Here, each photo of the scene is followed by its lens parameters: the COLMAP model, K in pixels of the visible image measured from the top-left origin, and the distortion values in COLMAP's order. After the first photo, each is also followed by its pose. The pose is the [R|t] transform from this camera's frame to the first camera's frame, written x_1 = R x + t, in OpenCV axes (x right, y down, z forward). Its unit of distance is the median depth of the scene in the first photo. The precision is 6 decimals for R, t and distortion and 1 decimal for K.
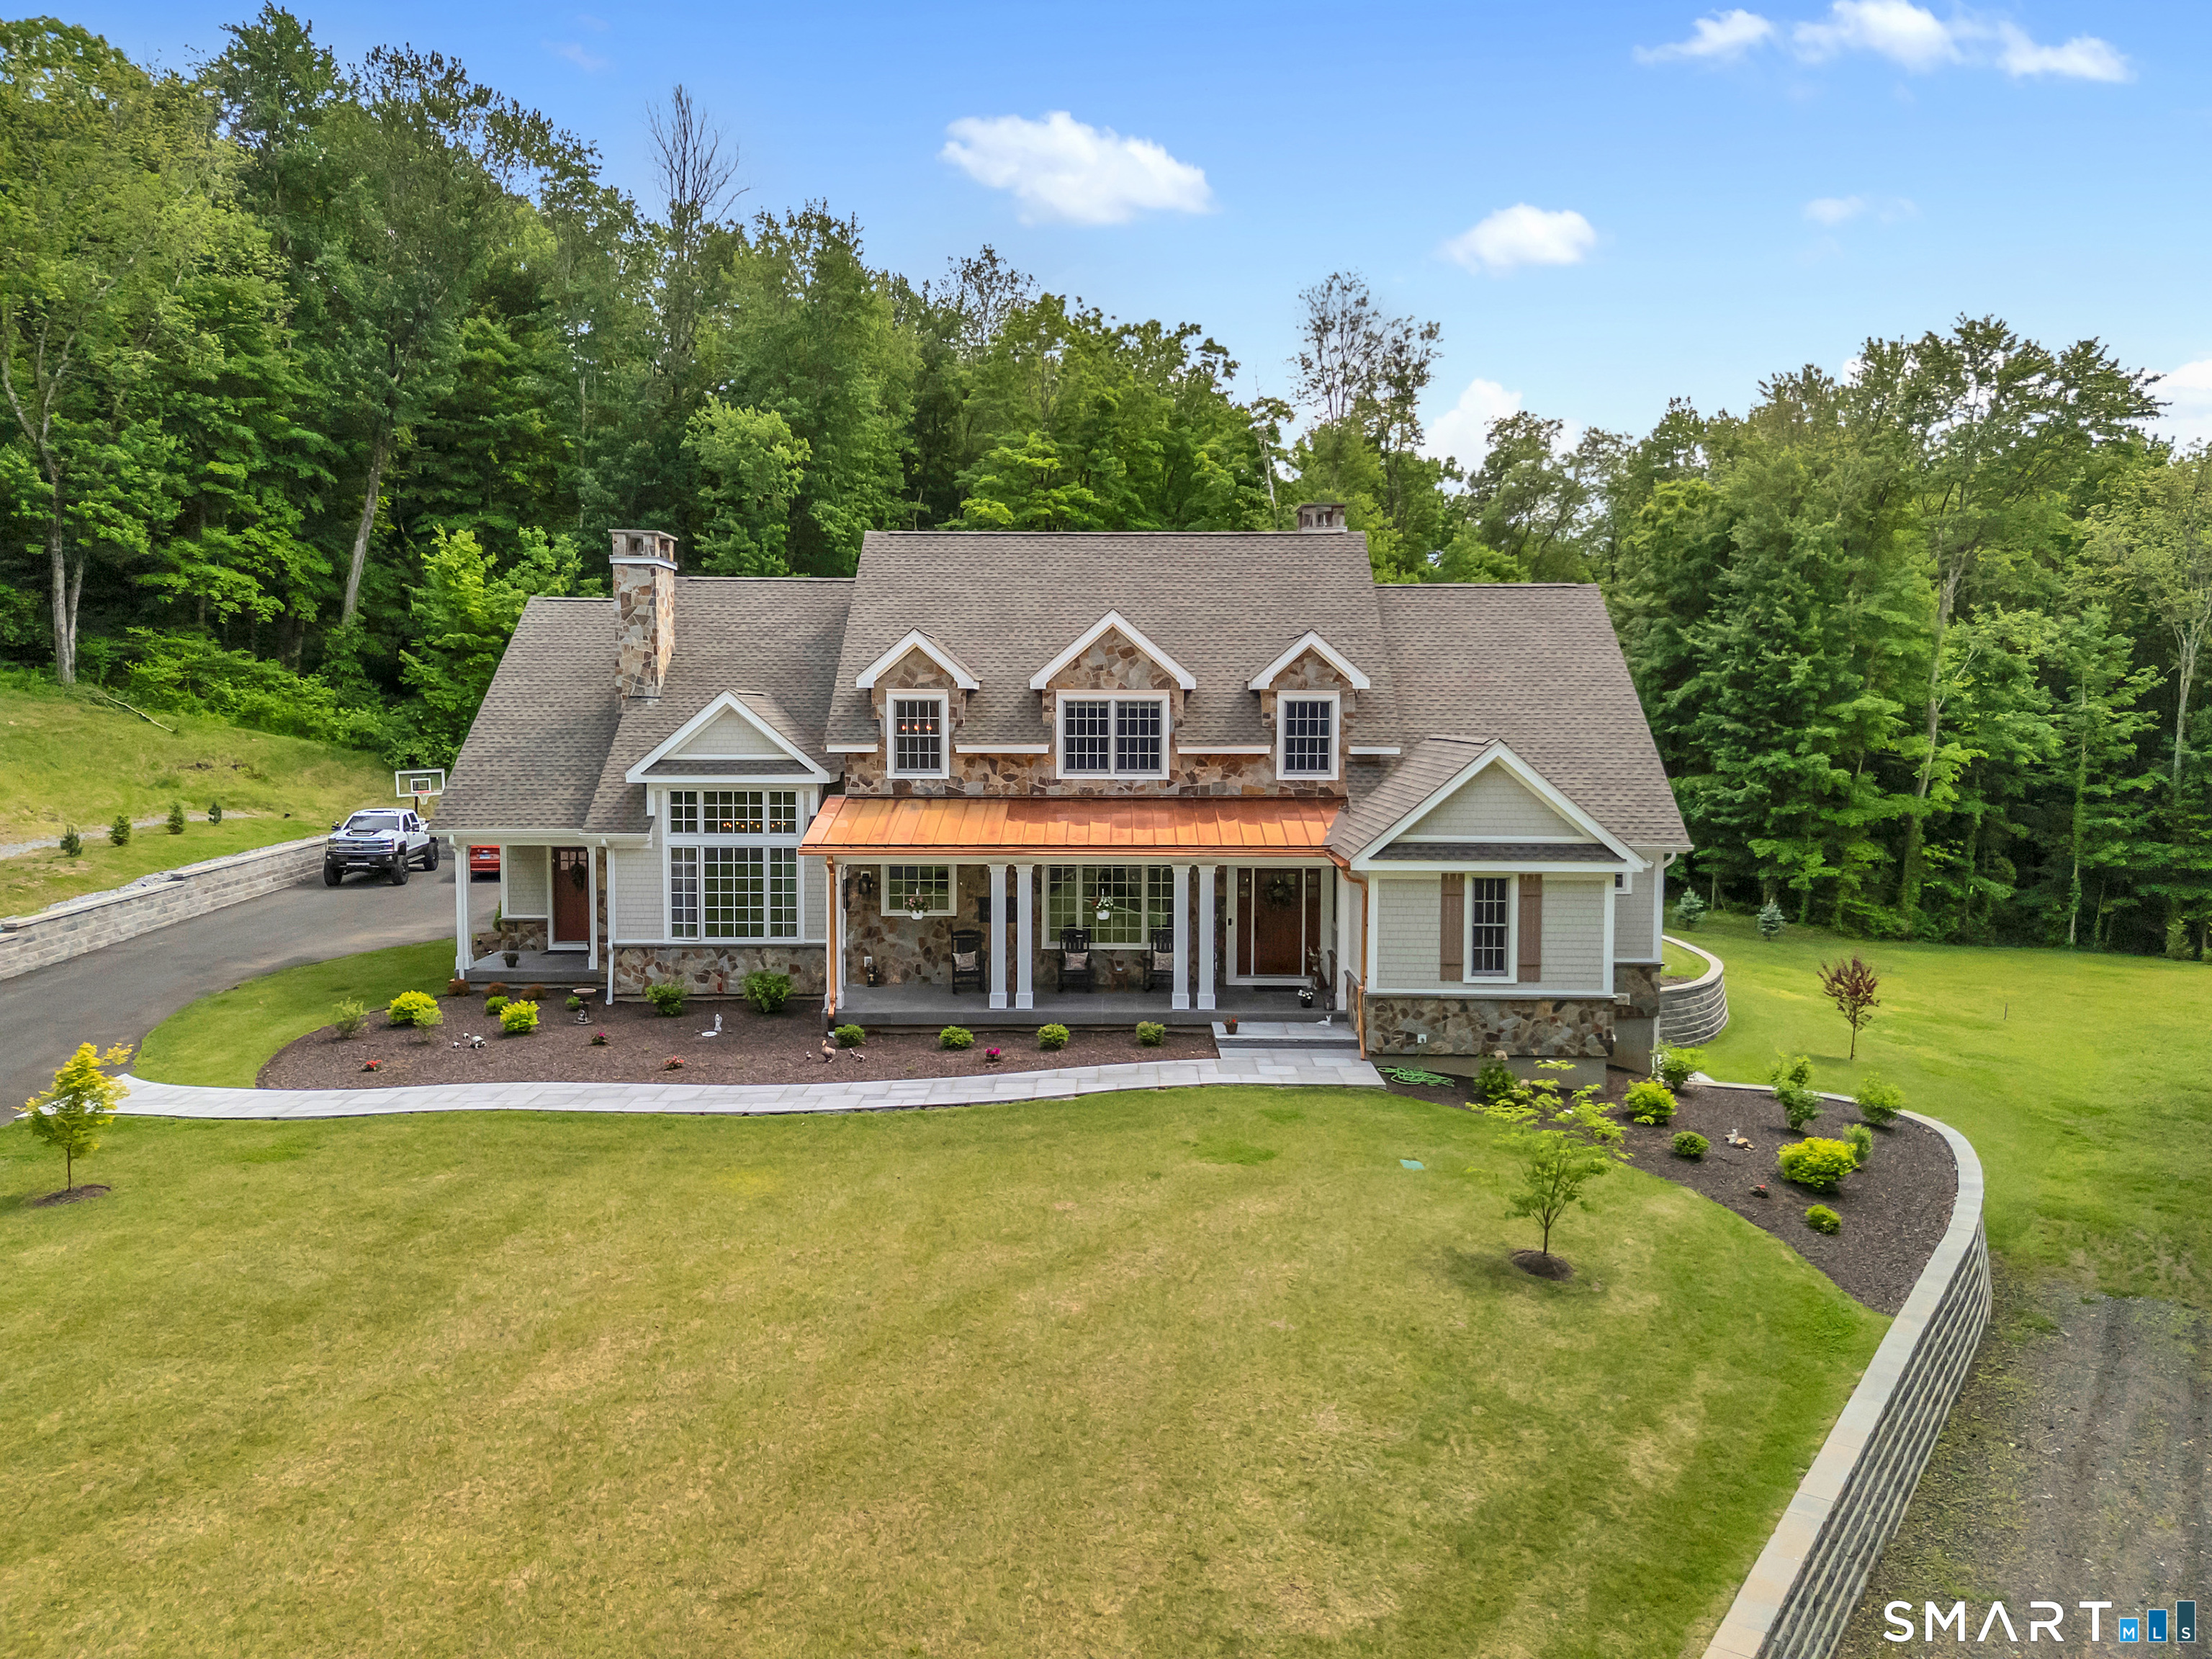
lens RADIAL K [[1575.0, 0, 1106.0], [0, 1575.0, 829.5], [0, 0, 1]] dist [0.157330, -0.000540]
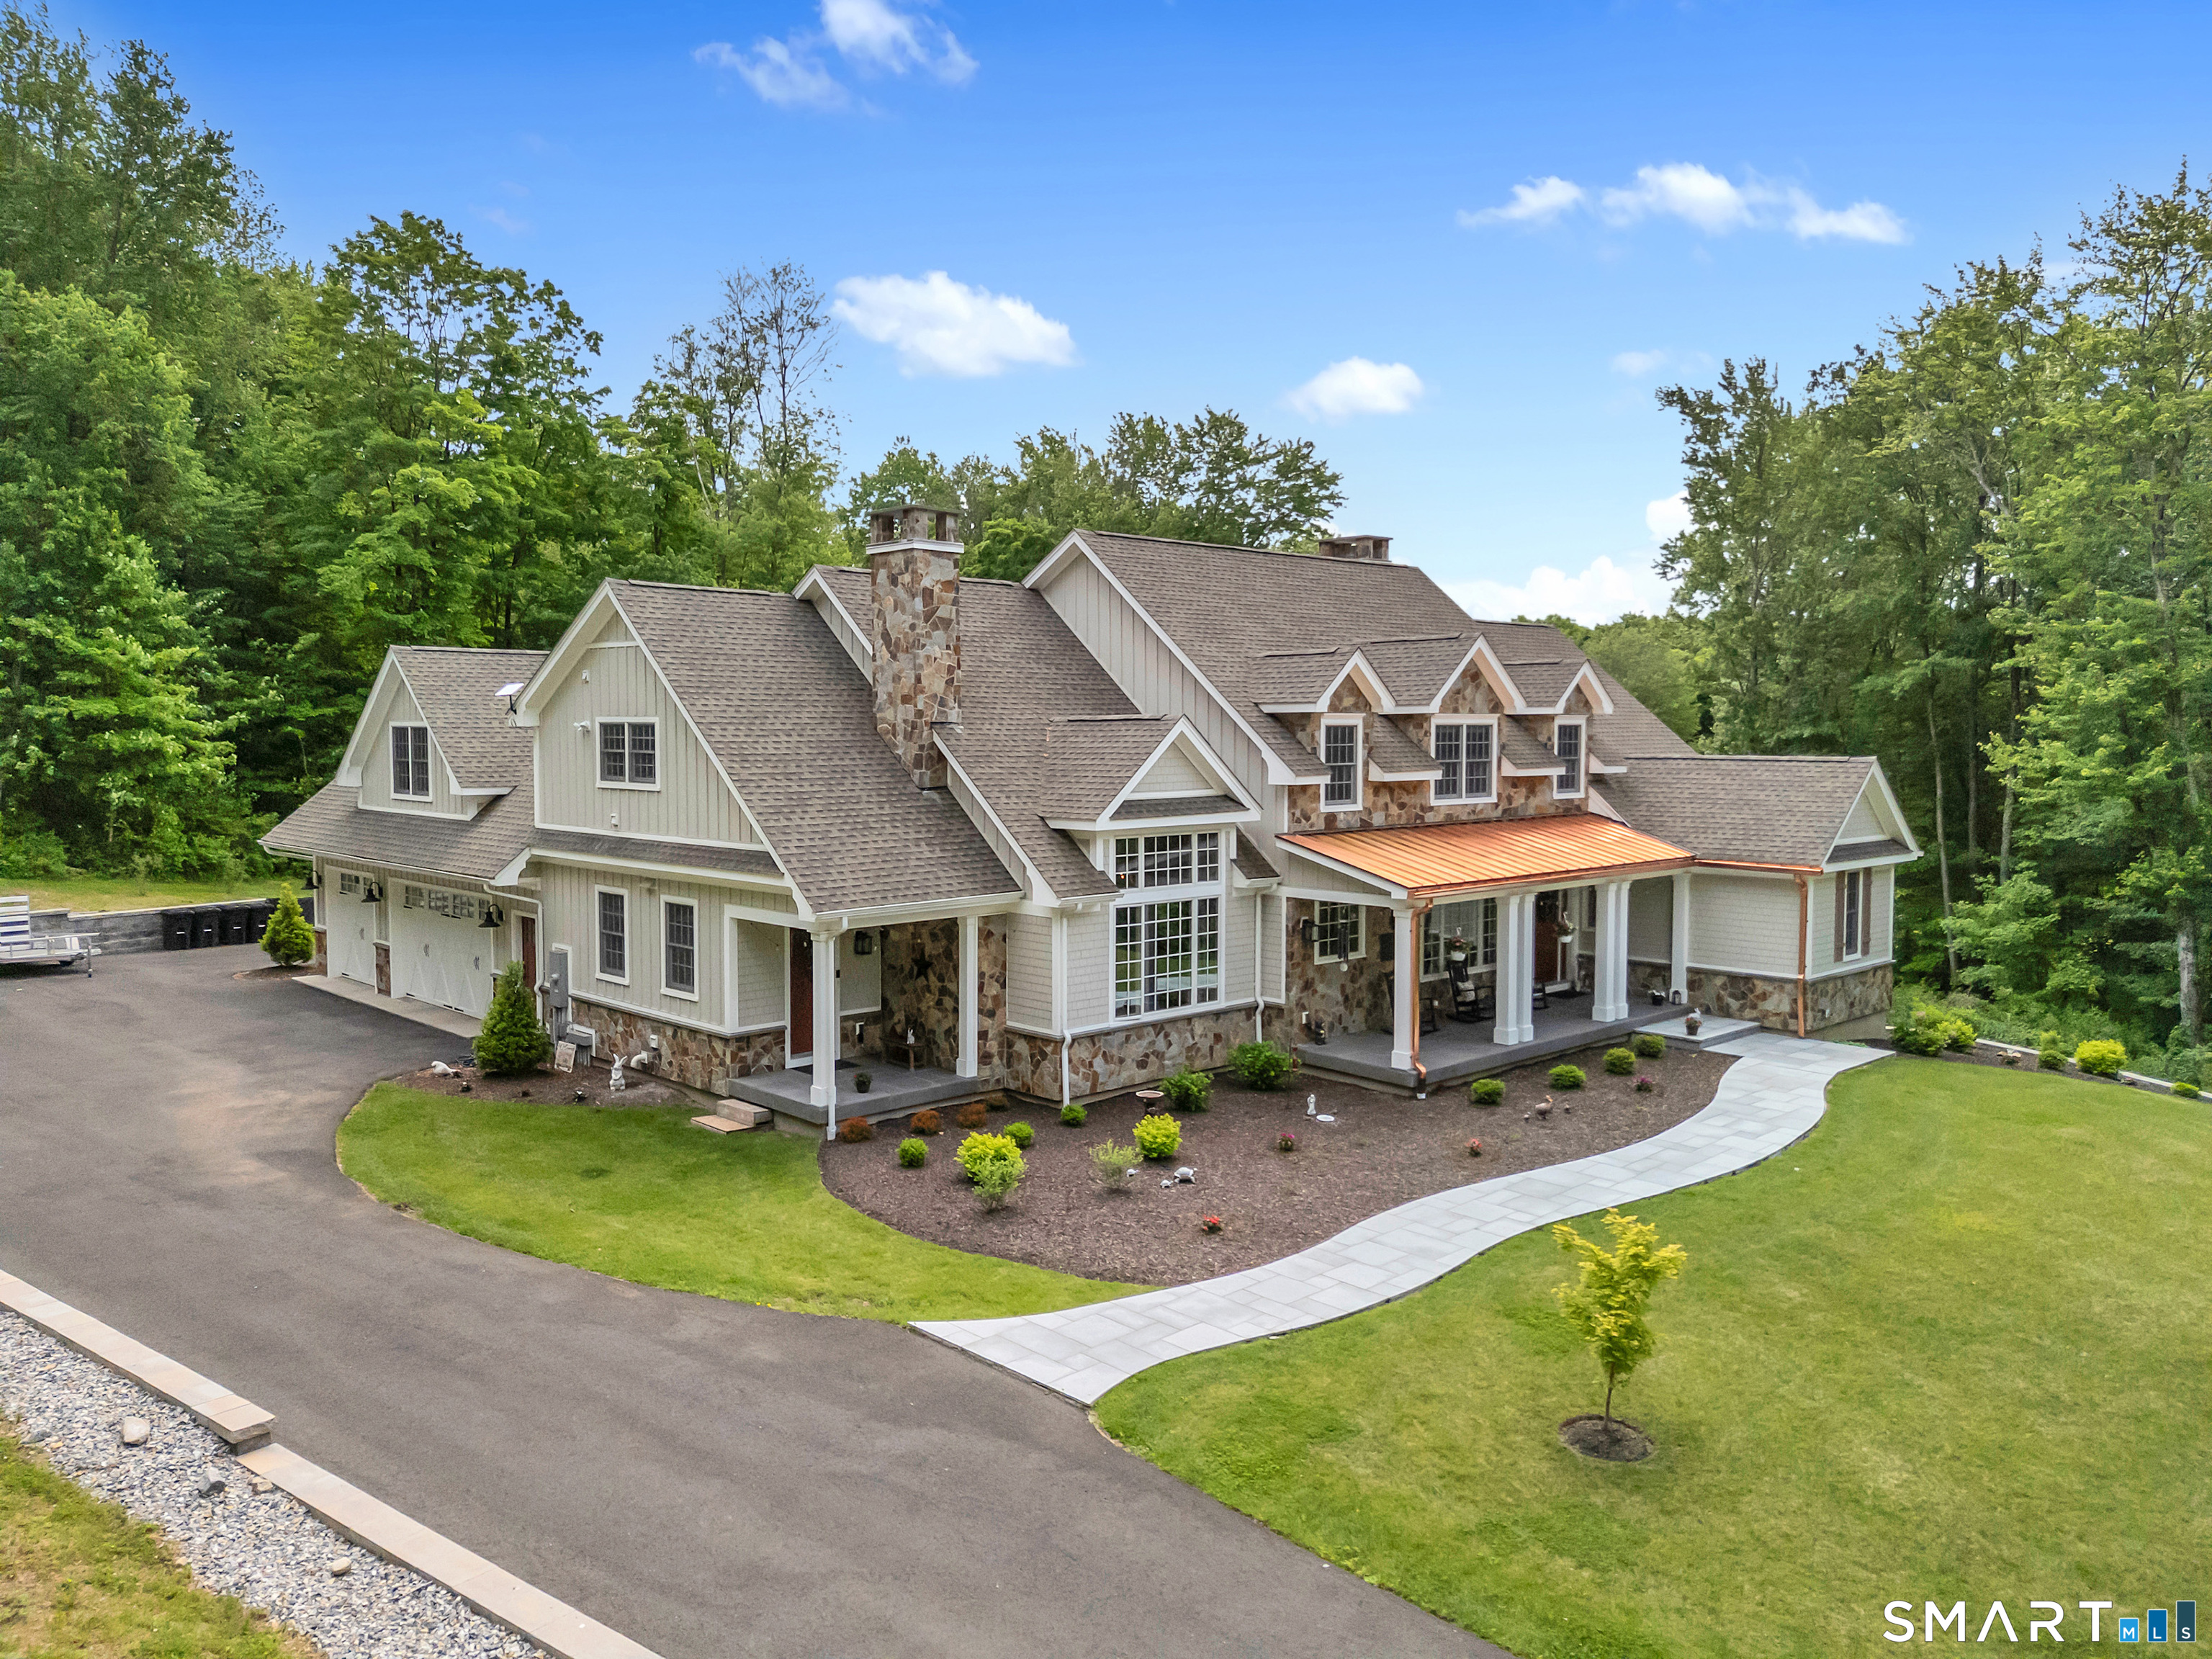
lens RADIAL K [[1587.6, 0, 1105.9], [0, 1587.6, 851.8], [0, 0, 1]] dist [0.172344, 0.000004]
pose [[0.720974, -0.054846, 0.690788, -0.836339], [0.056105, 0.998210, 0.020697, -0.034462], [-0.690687, 0.023835, 0.722761, 0.417313]]
